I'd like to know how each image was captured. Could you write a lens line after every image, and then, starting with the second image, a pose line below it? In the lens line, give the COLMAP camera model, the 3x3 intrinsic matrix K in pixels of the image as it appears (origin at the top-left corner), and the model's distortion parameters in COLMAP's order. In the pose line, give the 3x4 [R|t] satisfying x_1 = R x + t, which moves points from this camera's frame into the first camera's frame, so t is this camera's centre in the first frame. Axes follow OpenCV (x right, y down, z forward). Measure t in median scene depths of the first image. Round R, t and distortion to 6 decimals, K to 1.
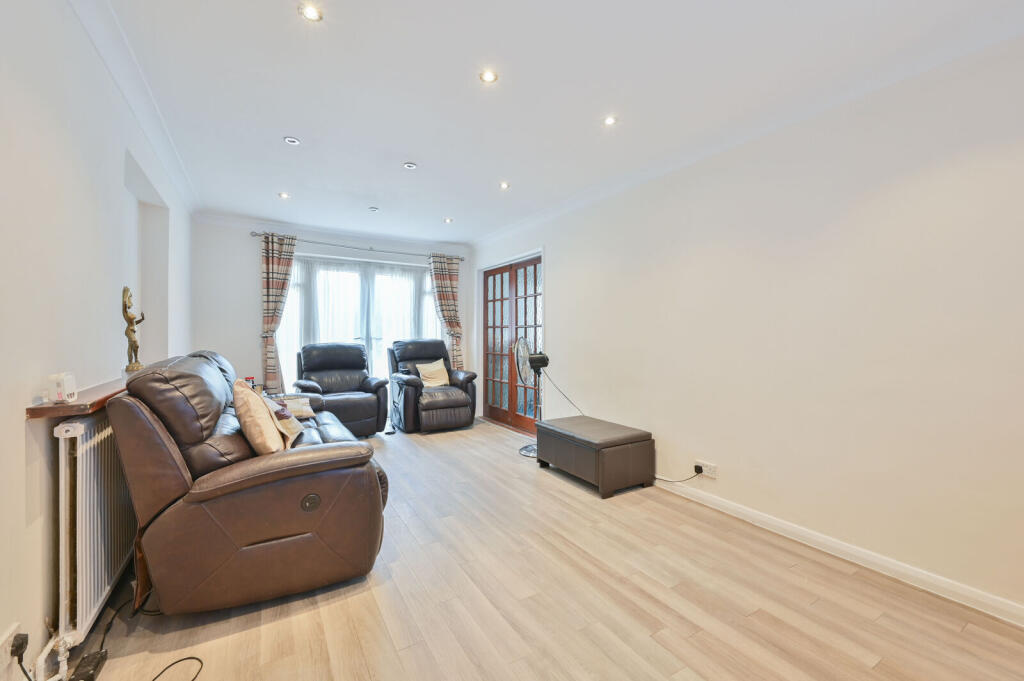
lens RADIAL K [[414.1, 0, 508.8], [0, 414.1, 337.0], [0, 0, 1]] dist [-0.000194, 0.000373]
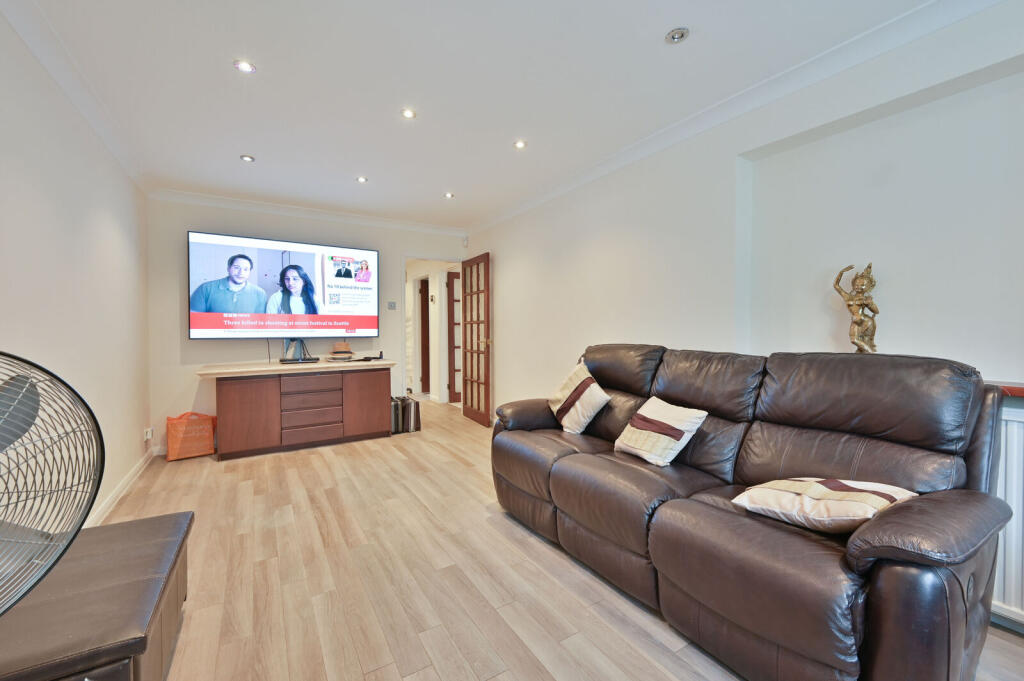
lens RADIAL K [[414.1, 0, 513.6], [0, 414.1, 336.0], [0, 0, 1]] dist [-0.000194, 0.000373]
pose [[-0.999373, 0.007231, -0.034671, -0.136244], [0.006551, 0.999785, 0.019675, -0.003853], [0.034806, 0.019436, -0.999205, 0.963834]]
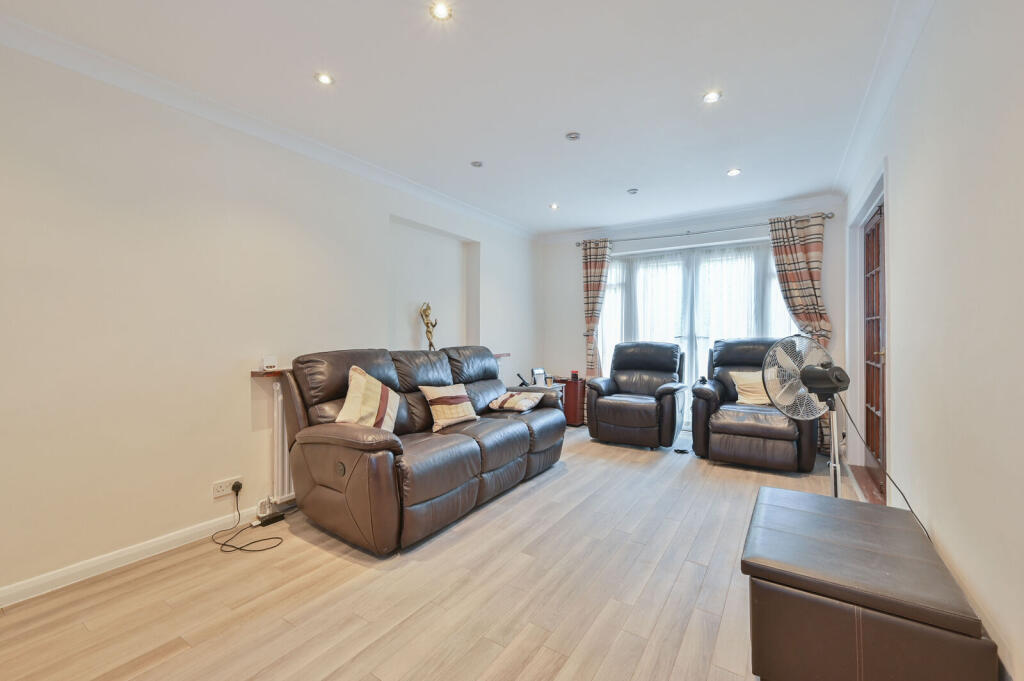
lens RADIAL K [[414.1, 0, 509.9], [0, 414.1, 334.5], [0, 0, 1]] dist [-0.000194, 0.000373]
pose [[0.441511, -0.001379, -0.897255, 0.313272], [-0.000481, 0.999998, -0.001773, -0.000467], [0.897256, 0.001215, 0.441510, 0.331217]]
